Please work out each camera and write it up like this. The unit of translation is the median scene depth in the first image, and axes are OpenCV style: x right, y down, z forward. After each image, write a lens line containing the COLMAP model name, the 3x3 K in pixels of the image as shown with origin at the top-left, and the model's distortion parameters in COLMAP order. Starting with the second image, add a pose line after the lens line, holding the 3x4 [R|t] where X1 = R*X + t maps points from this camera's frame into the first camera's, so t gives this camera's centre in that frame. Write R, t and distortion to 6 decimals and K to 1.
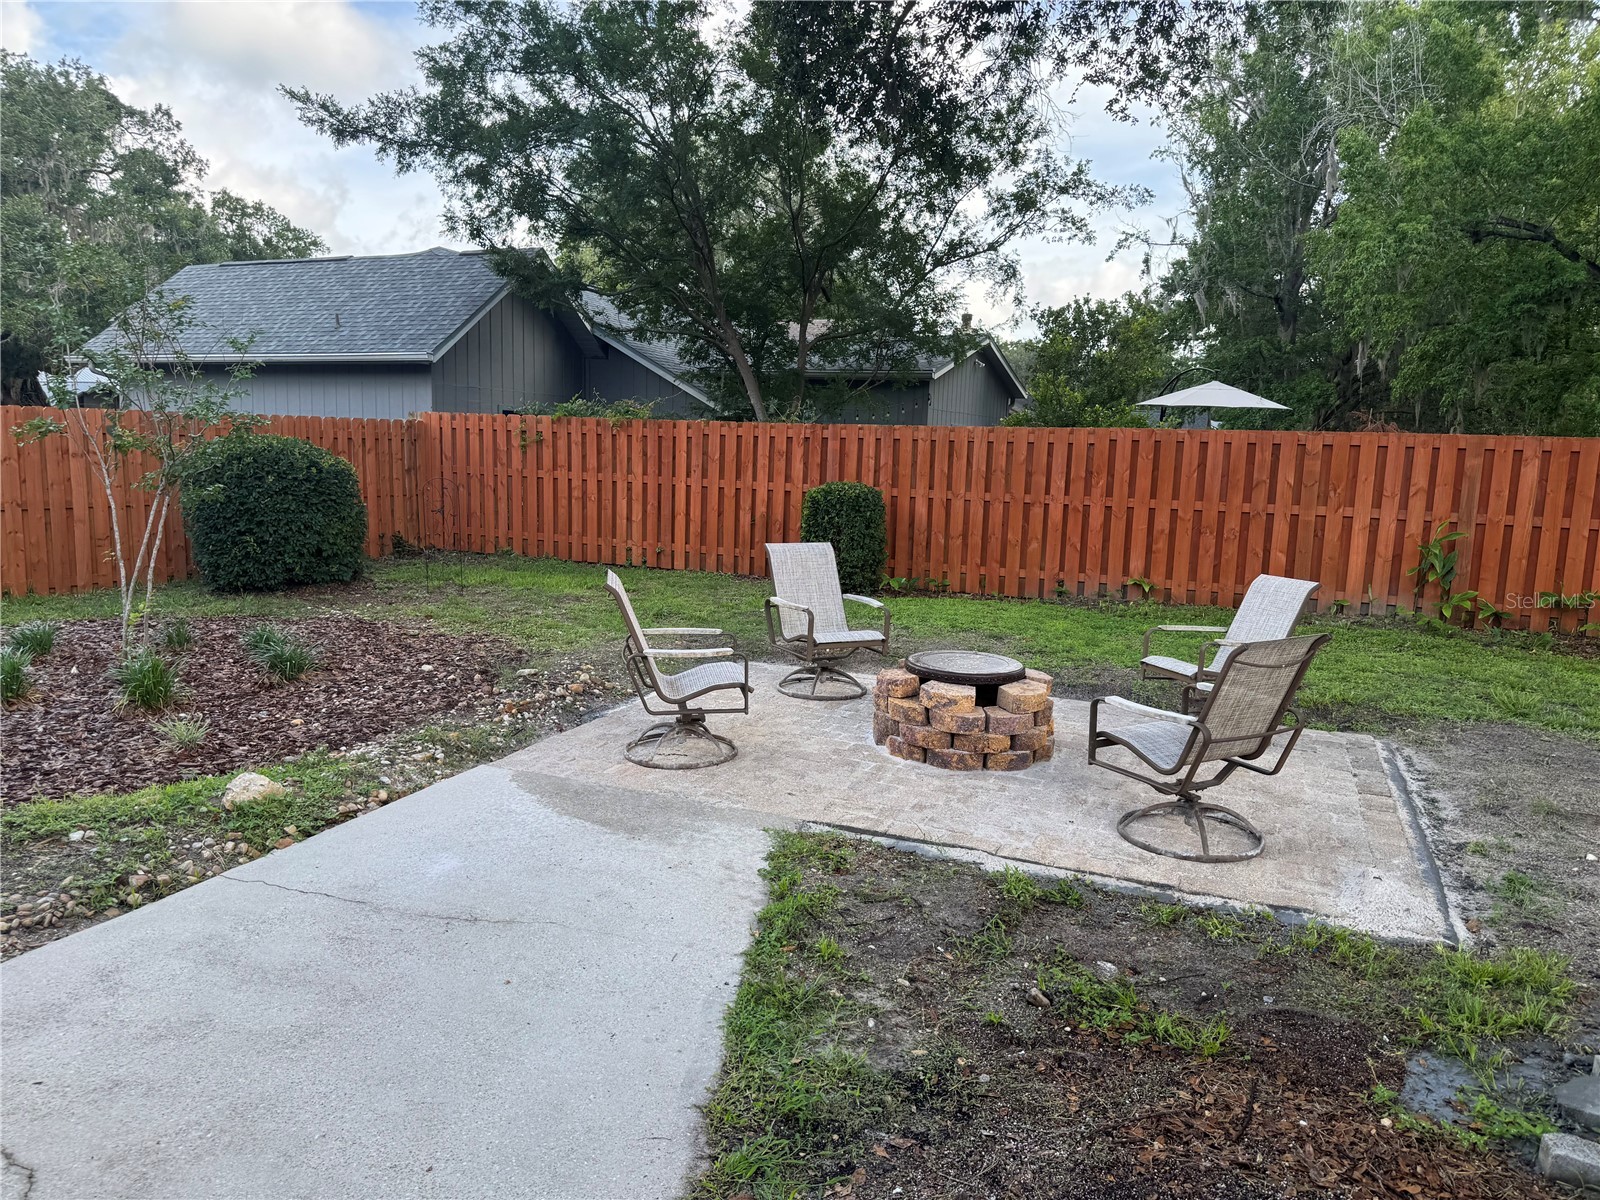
lens RADIAL K [[1107.8, 0, 796.1], [0, 1107.8, 605.2], [0, 0, 1]] dist [-0.001695, -0.000047]
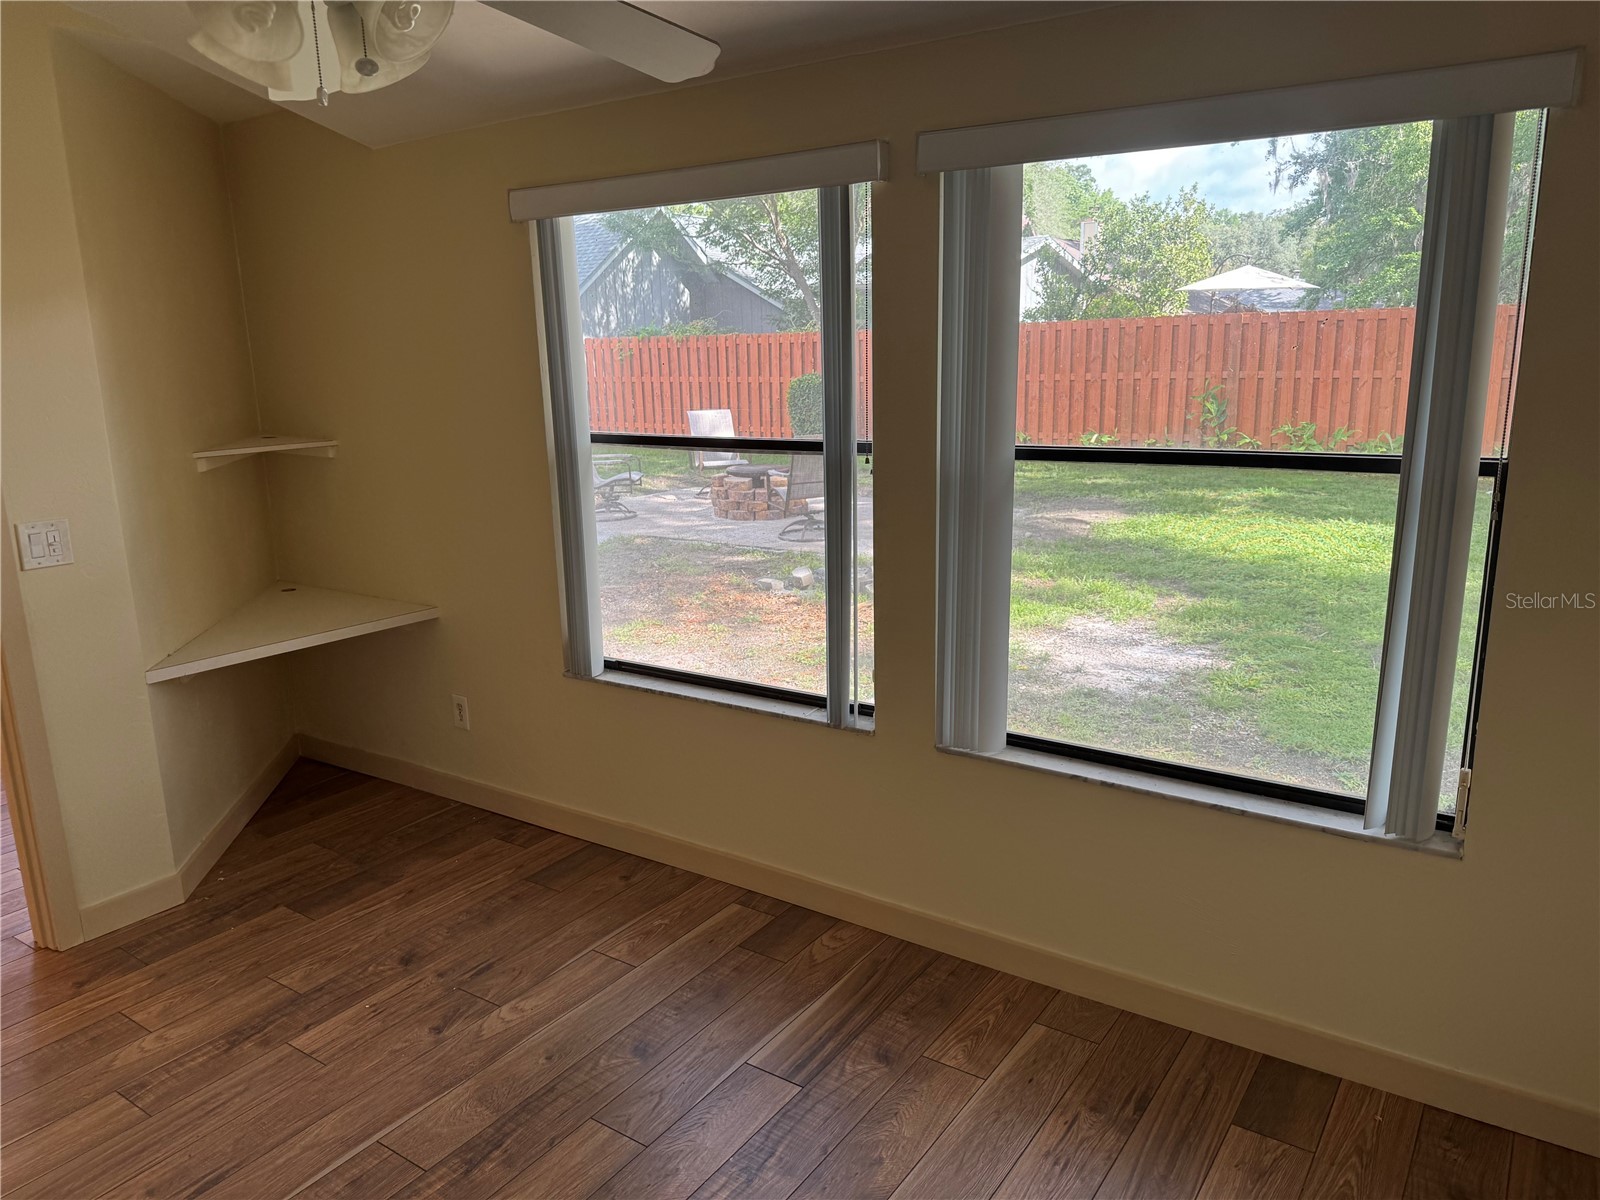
lens RADIAL K [[1107.8, 0, 802.9], [0, 1107.8, 598.7], [0, 0, 1]] dist [-0.001695, -0.000047]
pose [[0.981127, -0.015250, -0.192763, 0.265538], [0.030580, 0.996577, 0.076802, 0.059872], [0.190932, -0.081247, 0.978235, -0.368427]]
